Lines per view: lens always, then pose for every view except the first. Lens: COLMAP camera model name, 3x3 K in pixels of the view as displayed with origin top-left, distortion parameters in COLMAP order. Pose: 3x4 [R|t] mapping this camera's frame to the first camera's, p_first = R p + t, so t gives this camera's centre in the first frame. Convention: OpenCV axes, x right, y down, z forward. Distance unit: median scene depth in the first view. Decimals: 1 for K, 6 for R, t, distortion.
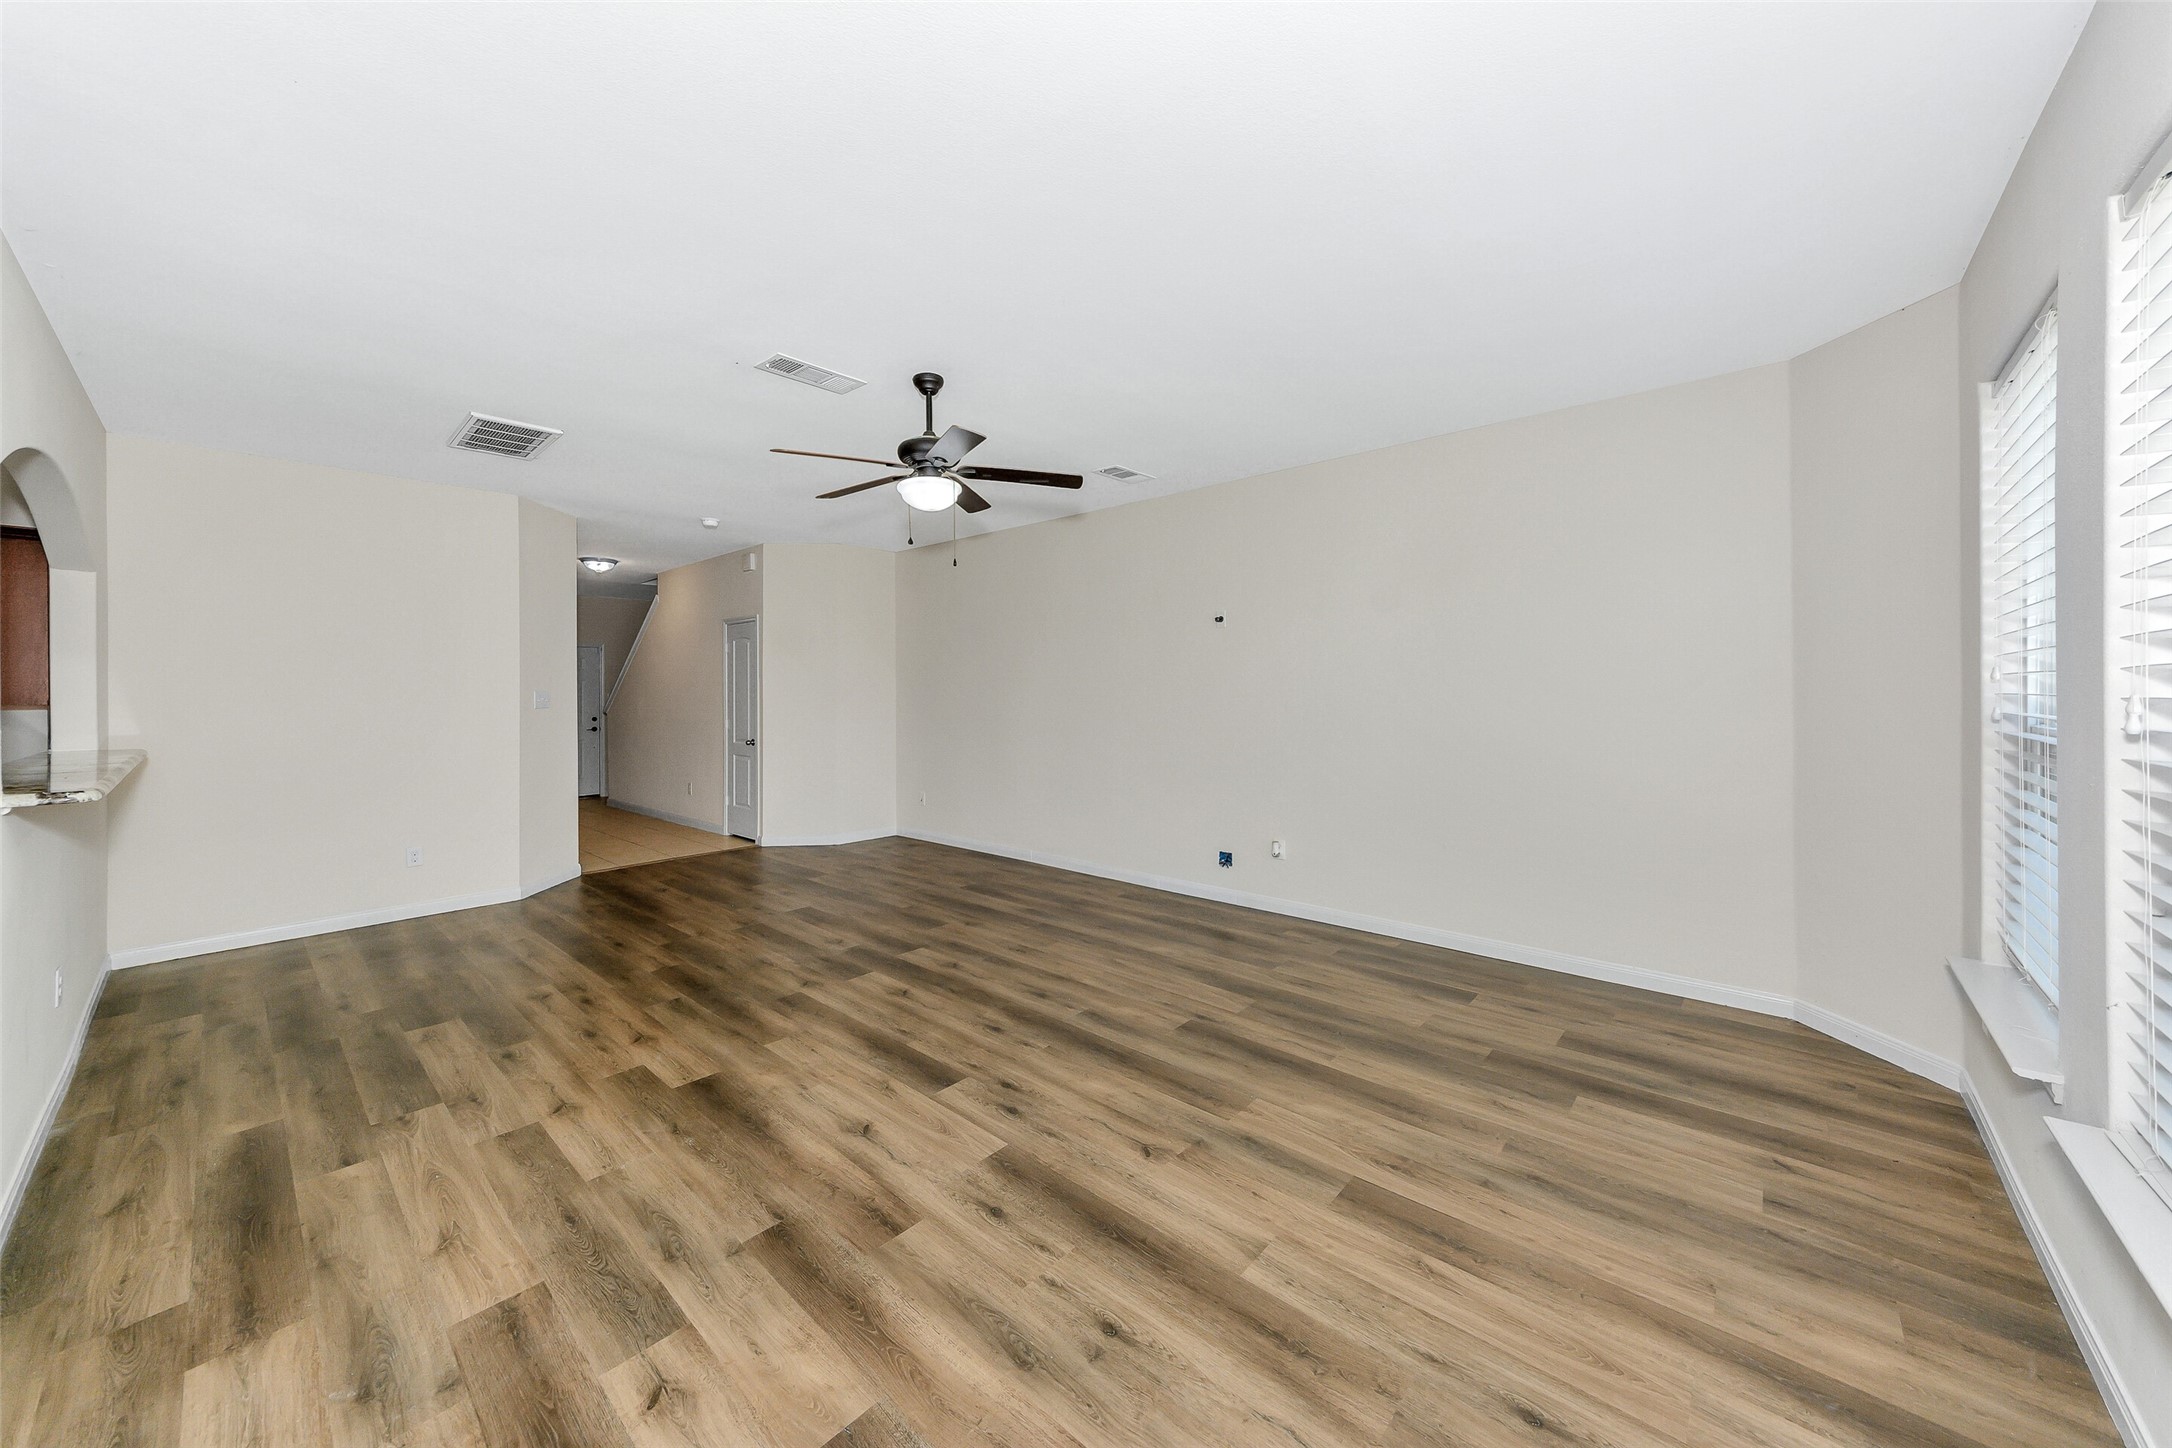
lens RADIAL K [[774.1, 0, 1094.5], [0, 774.1, 660.4], [0, 0, 1]] dist [-0.006959, 0.000088]
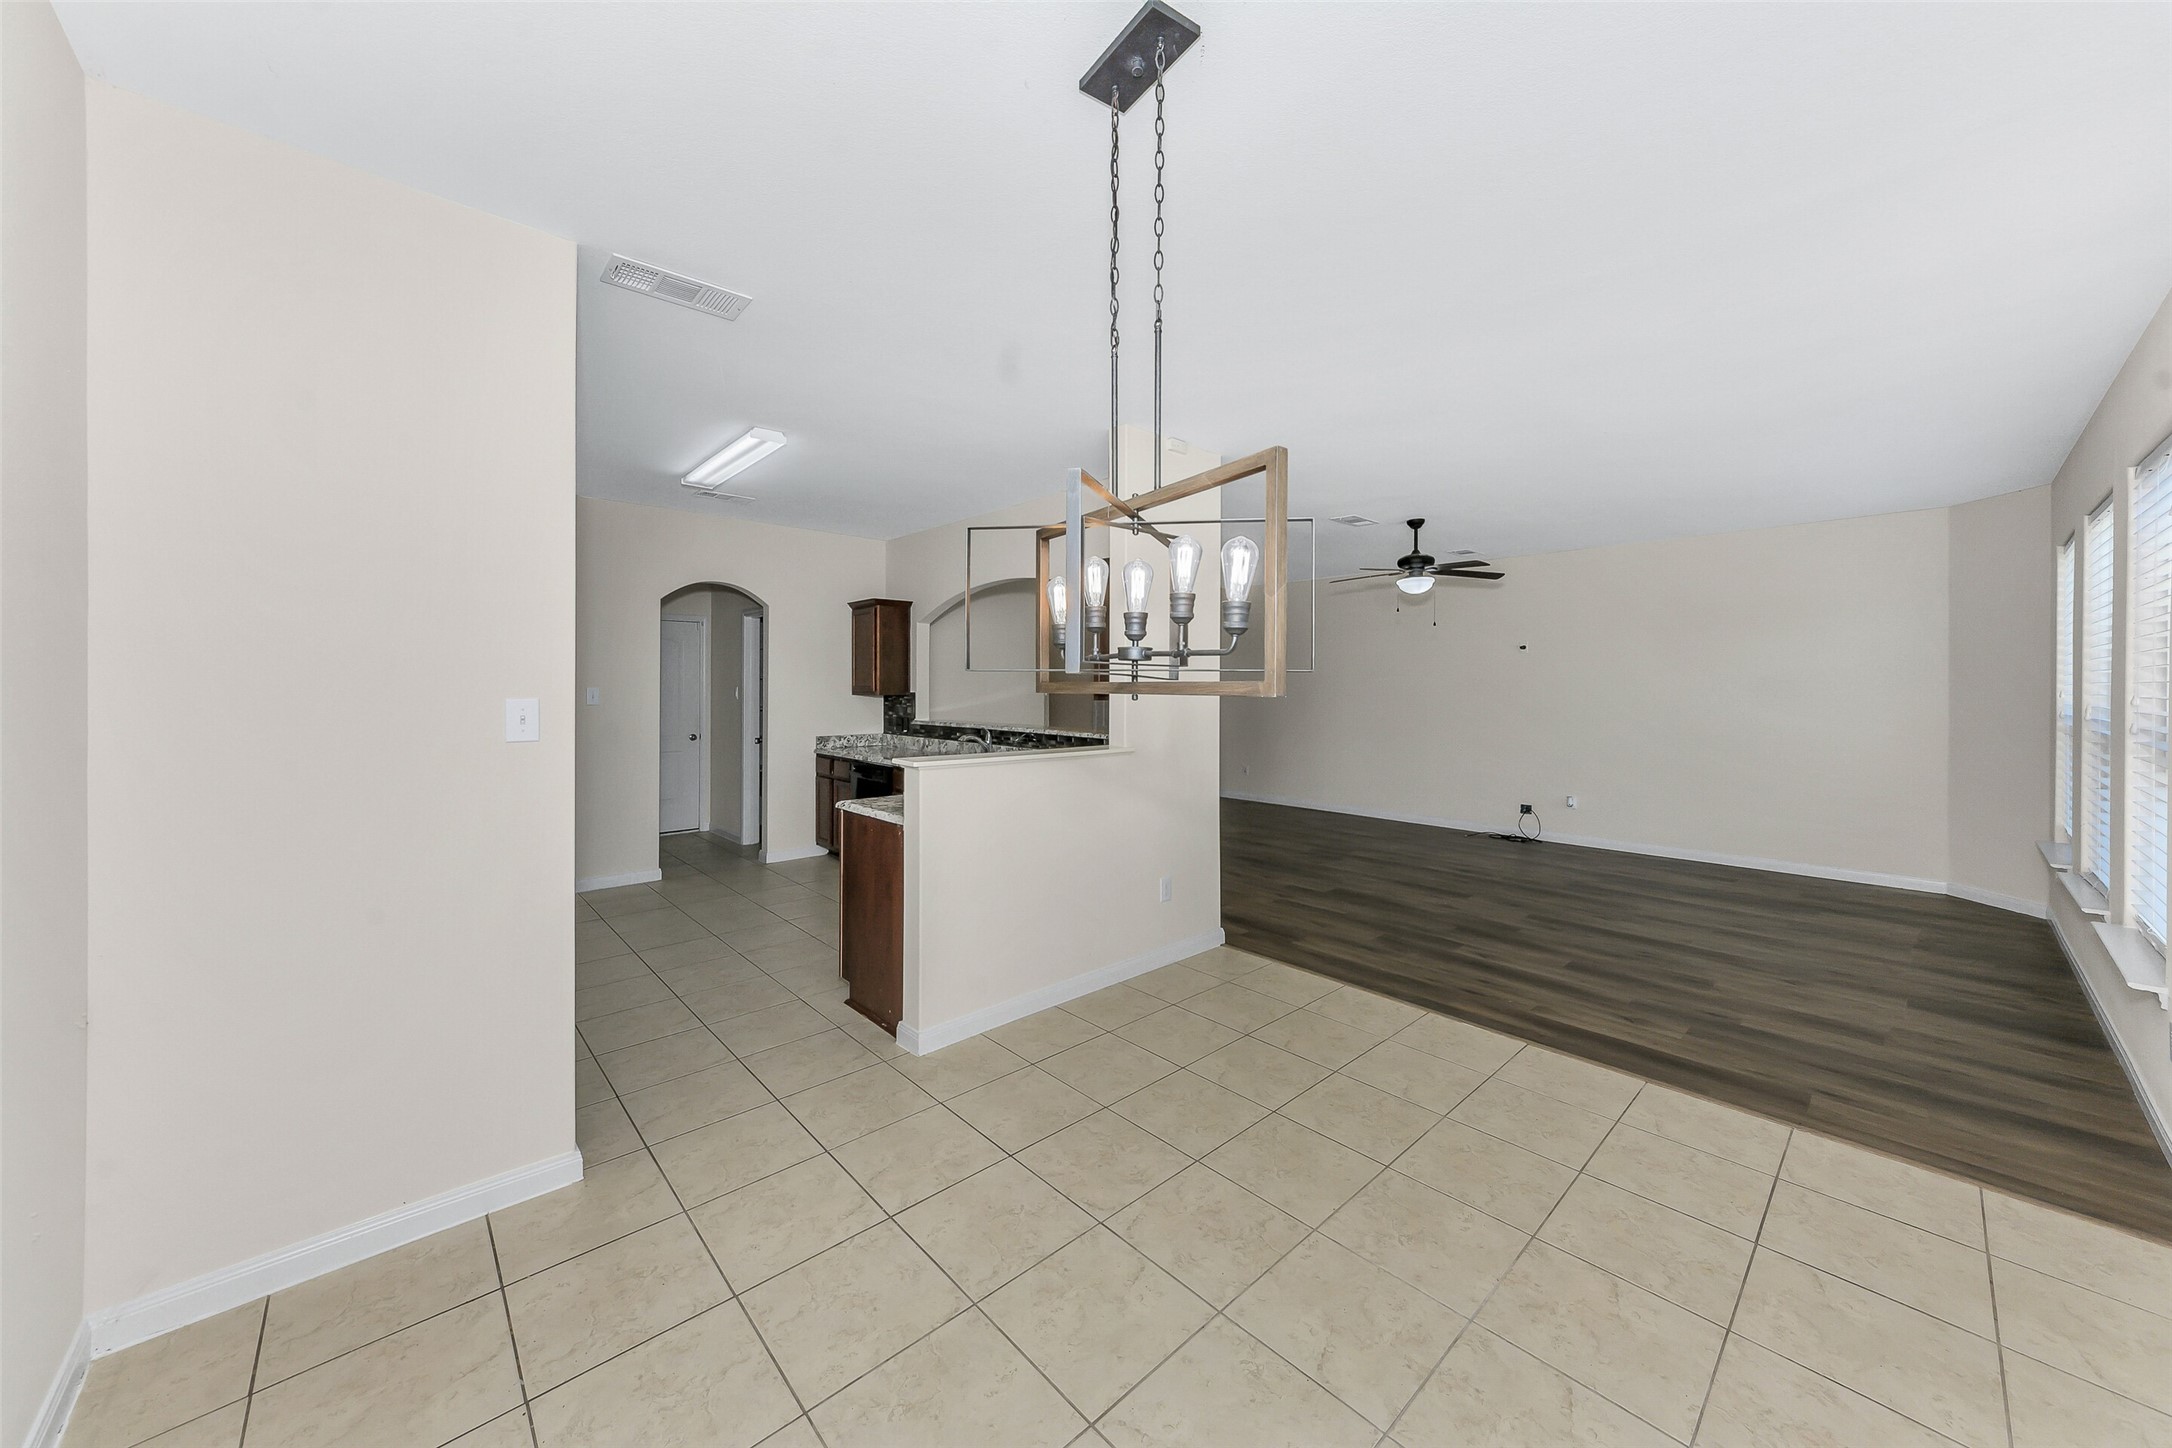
lens RADIAL K [[766.3, 0, 1099.0], [0, 766.3, 660.0], [0, 0, 1]] dist [0.000549, 0.000137]
pose [[0.994647, 0.015614, -0.102141, -0.825721], [-0.015730, 0.999876, -0.000327, -0.031075], [0.102123, 0.001932, 0.994770, -0.913807]]
